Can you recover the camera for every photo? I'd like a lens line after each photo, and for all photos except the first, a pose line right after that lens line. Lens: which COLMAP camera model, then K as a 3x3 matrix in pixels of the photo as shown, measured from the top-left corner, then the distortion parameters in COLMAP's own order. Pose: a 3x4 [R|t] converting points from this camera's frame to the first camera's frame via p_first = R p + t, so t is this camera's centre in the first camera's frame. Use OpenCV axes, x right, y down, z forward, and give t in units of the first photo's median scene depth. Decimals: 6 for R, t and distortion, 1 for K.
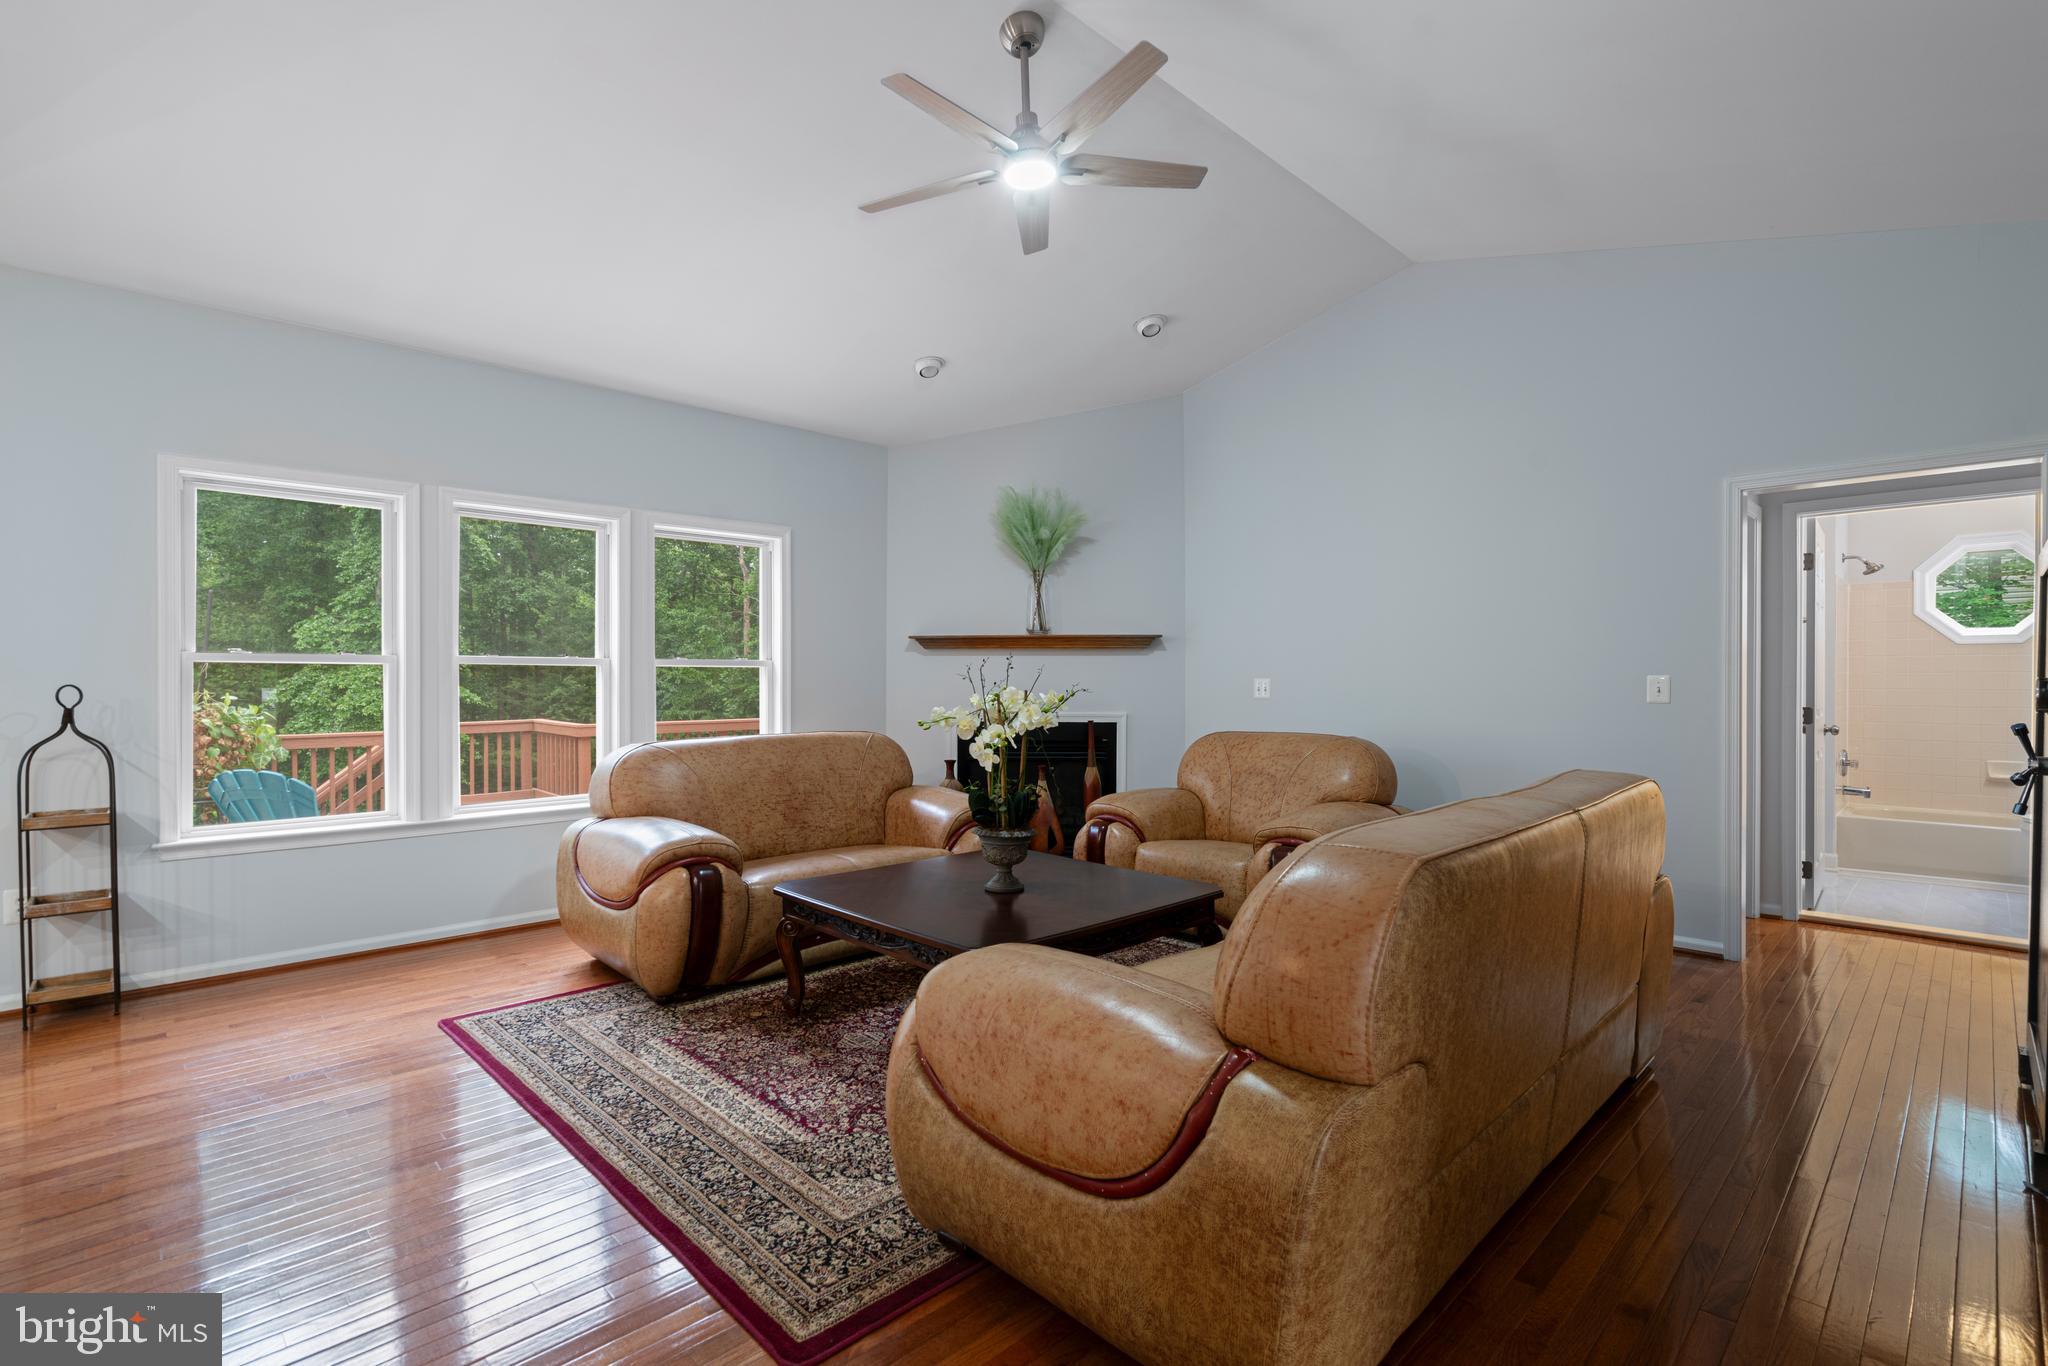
lens RADIAL K [[939.4, 0, 1004.6], [0, 939.4, 688.2], [0, 0, 1]] dist [-0.003001, 0.000261]
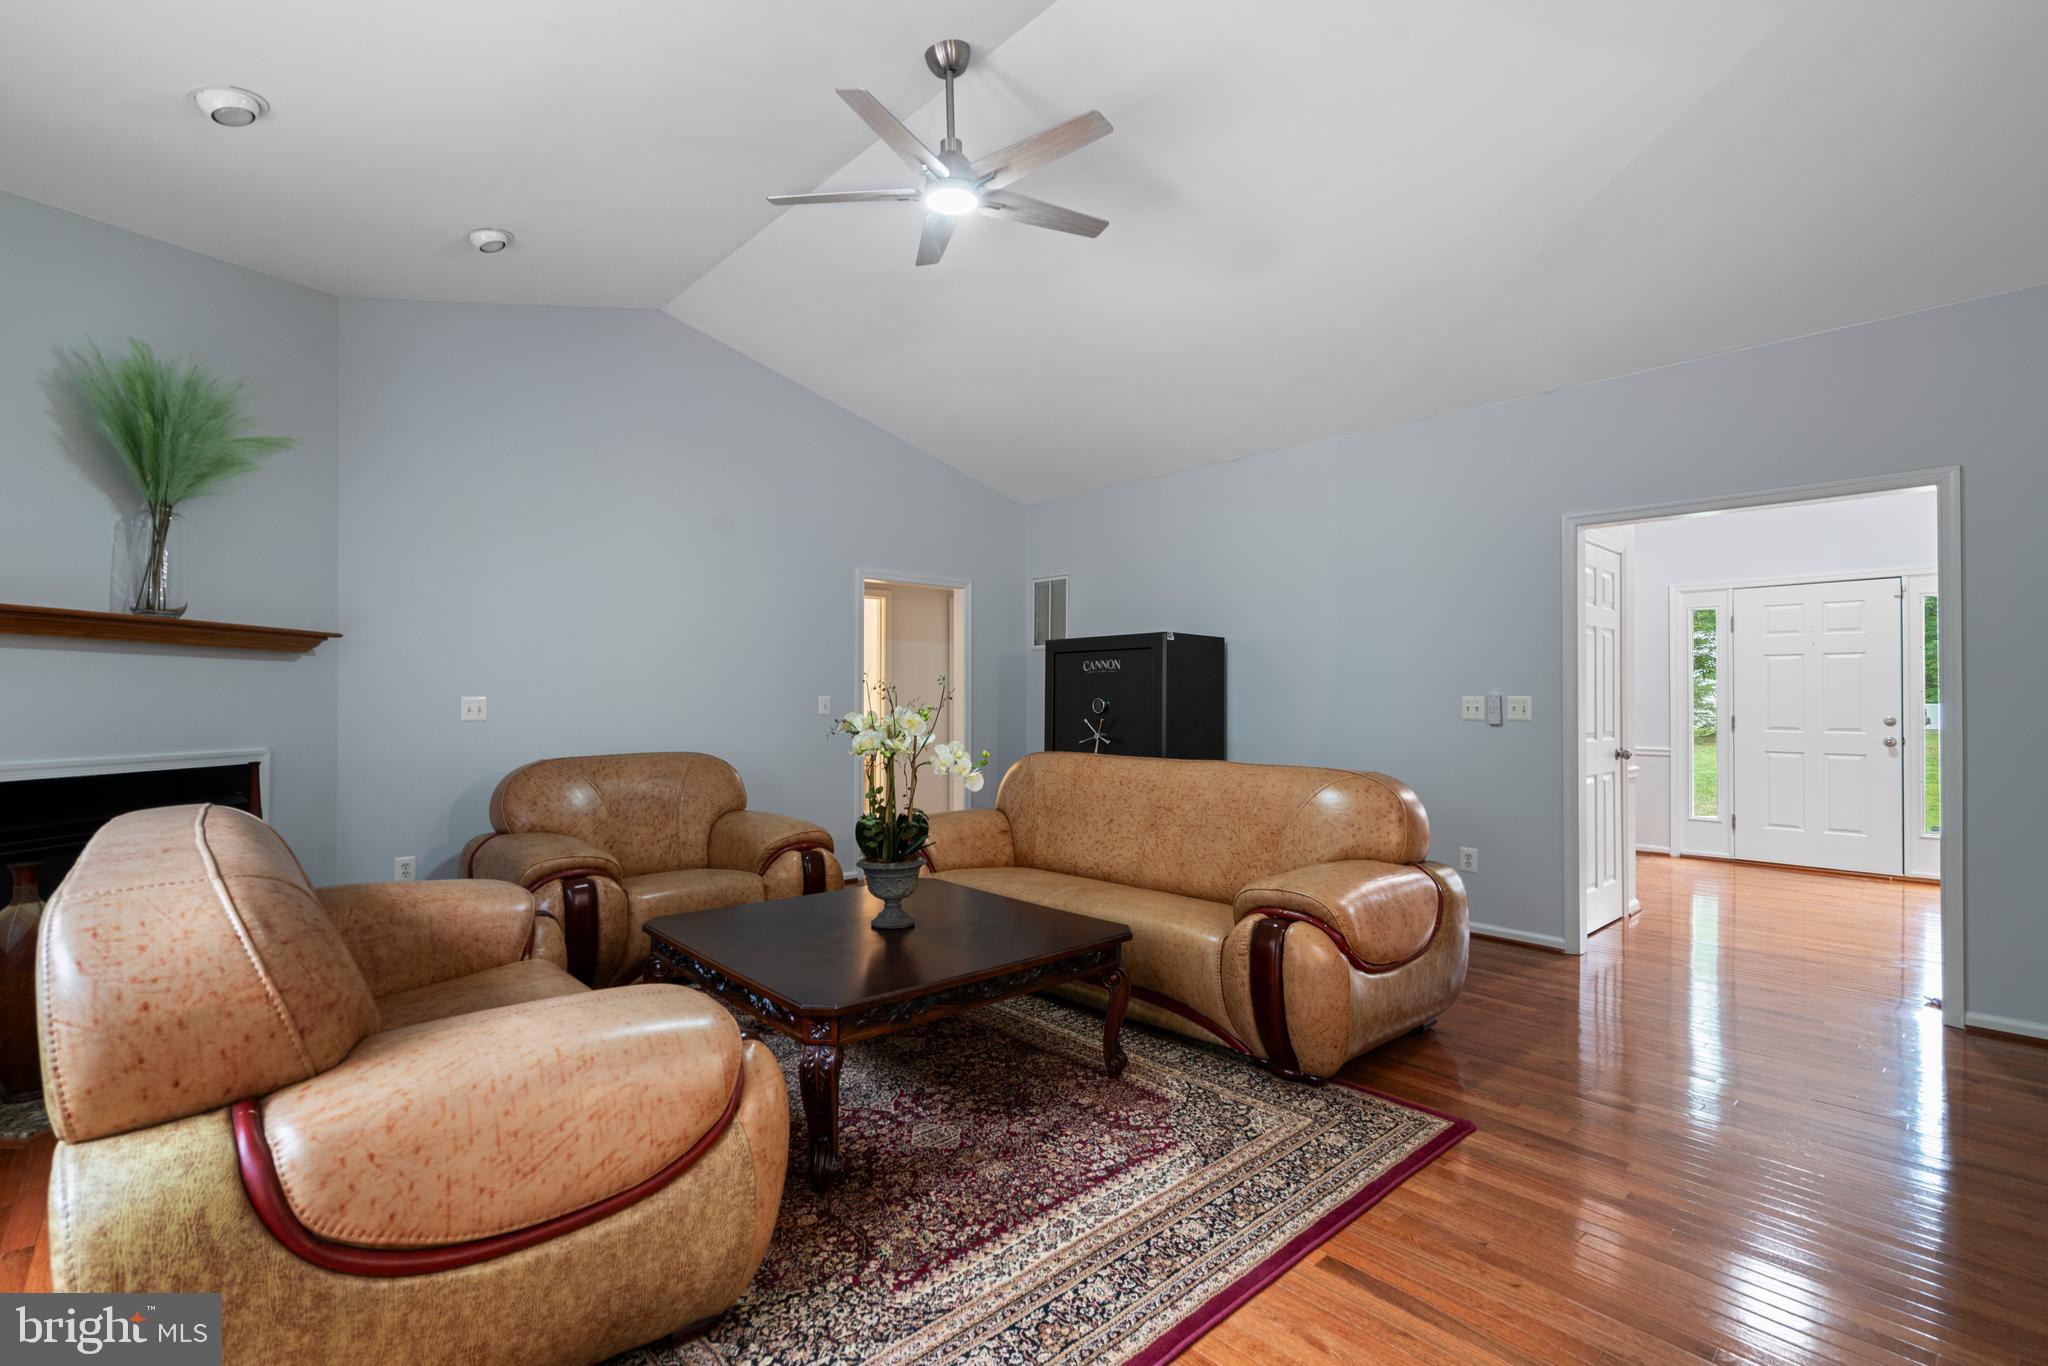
lens RADIAL K [[939.4, 0, 1001.5], [0, 939.4, 691.3], [0, 0, 1]] dist [-0.003001, 0.000261]
pose [[0.032590, 0.008714, 0.999431, -1.110874], [0.009305, 0.999916, -0.009021, -0.005719], [-0.999425, 0.009594, 0.032506, 1.043367]]
